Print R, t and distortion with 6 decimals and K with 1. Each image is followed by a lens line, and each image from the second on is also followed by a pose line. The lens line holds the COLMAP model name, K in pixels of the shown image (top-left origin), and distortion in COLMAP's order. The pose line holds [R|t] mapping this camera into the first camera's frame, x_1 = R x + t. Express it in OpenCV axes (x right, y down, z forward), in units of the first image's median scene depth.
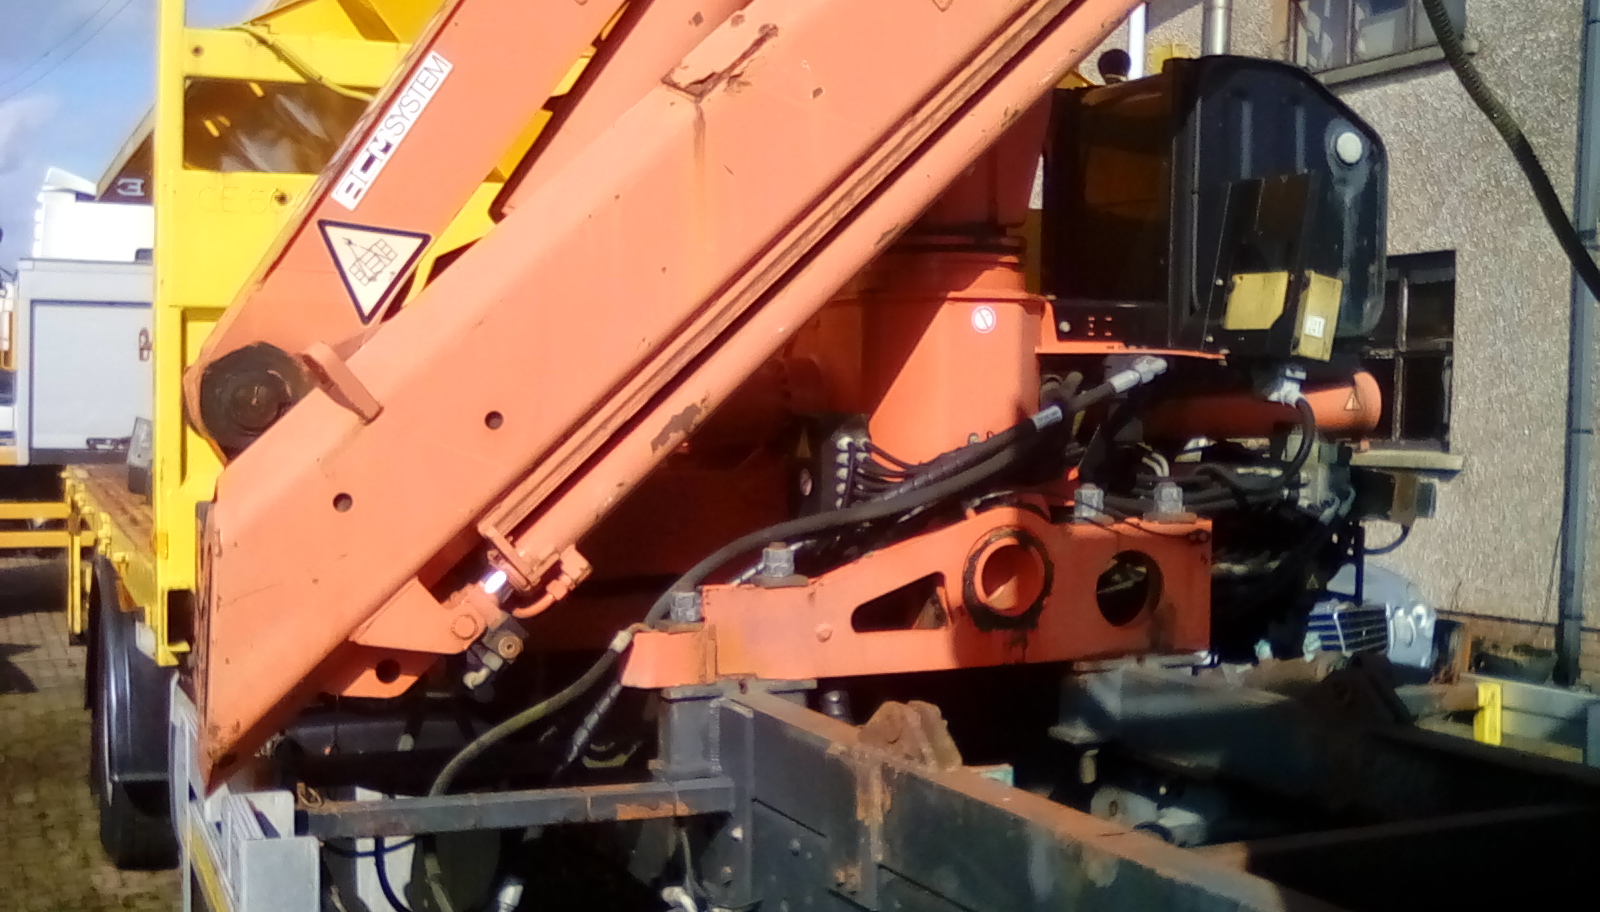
lens RADIAL K [[1889.9, 0, 745.1], [0, 1889.9, 453.4], [0, 0, 1]] dist [0.000098, -0.148306]
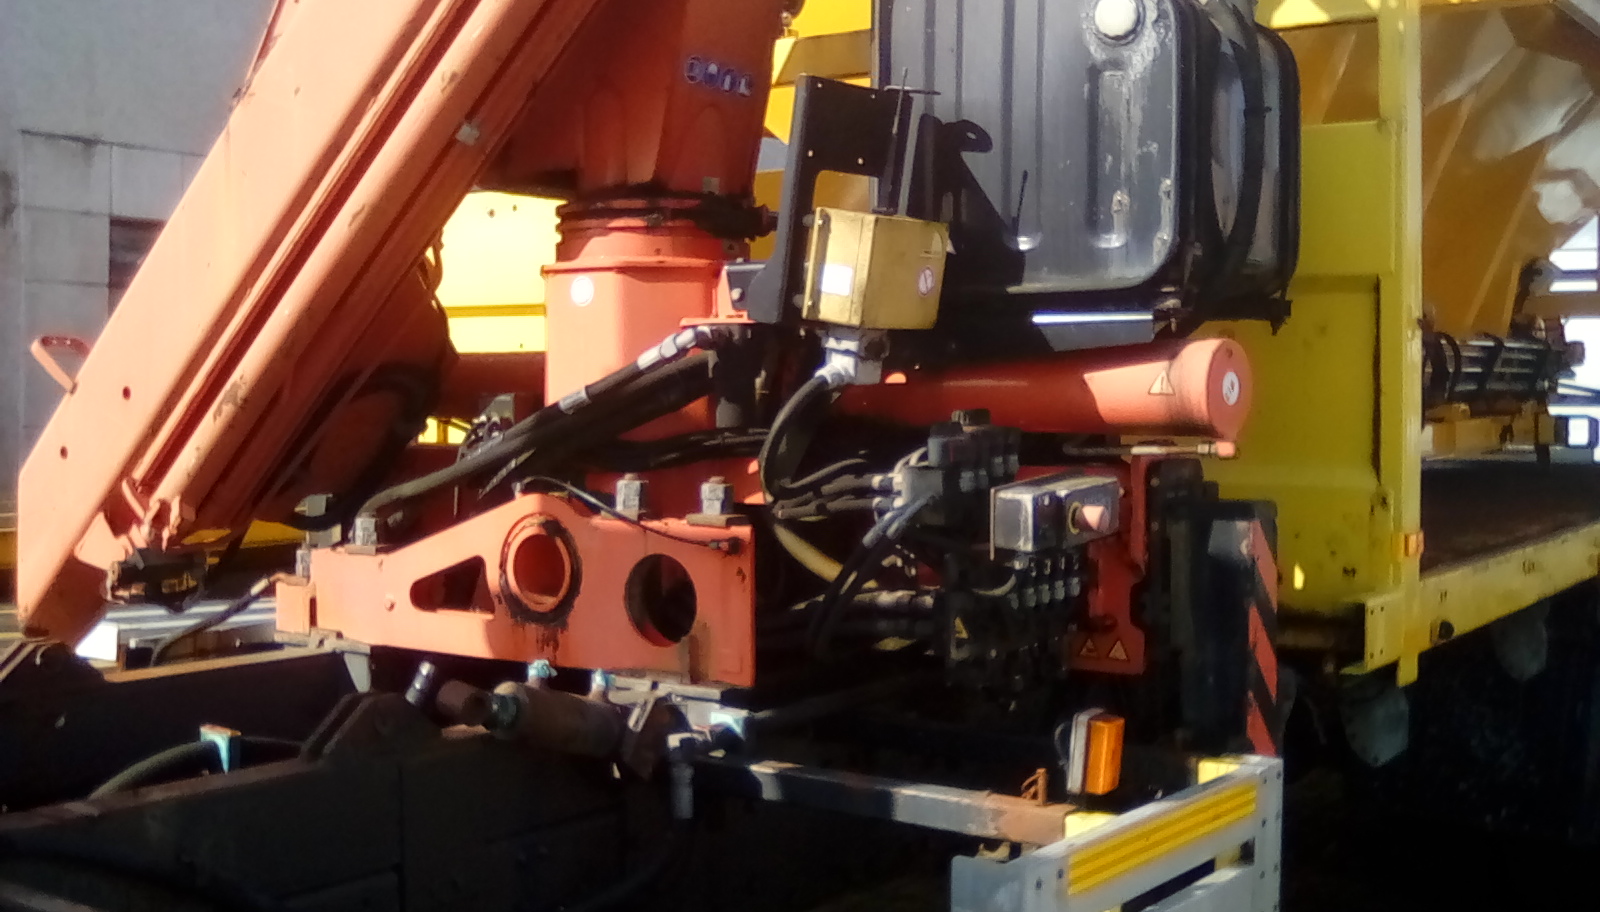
lens RADIAL K [[1891.2, 0, 744.3], [0, 1891.2, 432.0], [0, 0, 1]] dist [0.017759, -0.270443]
pose [[0.497046, 0.021316, -0.867462, 1.000163], [-0.029573, 0.999534, 0.007616, -0.011940], [0.867220, 0.021868, 0.497444, 0.629563]]
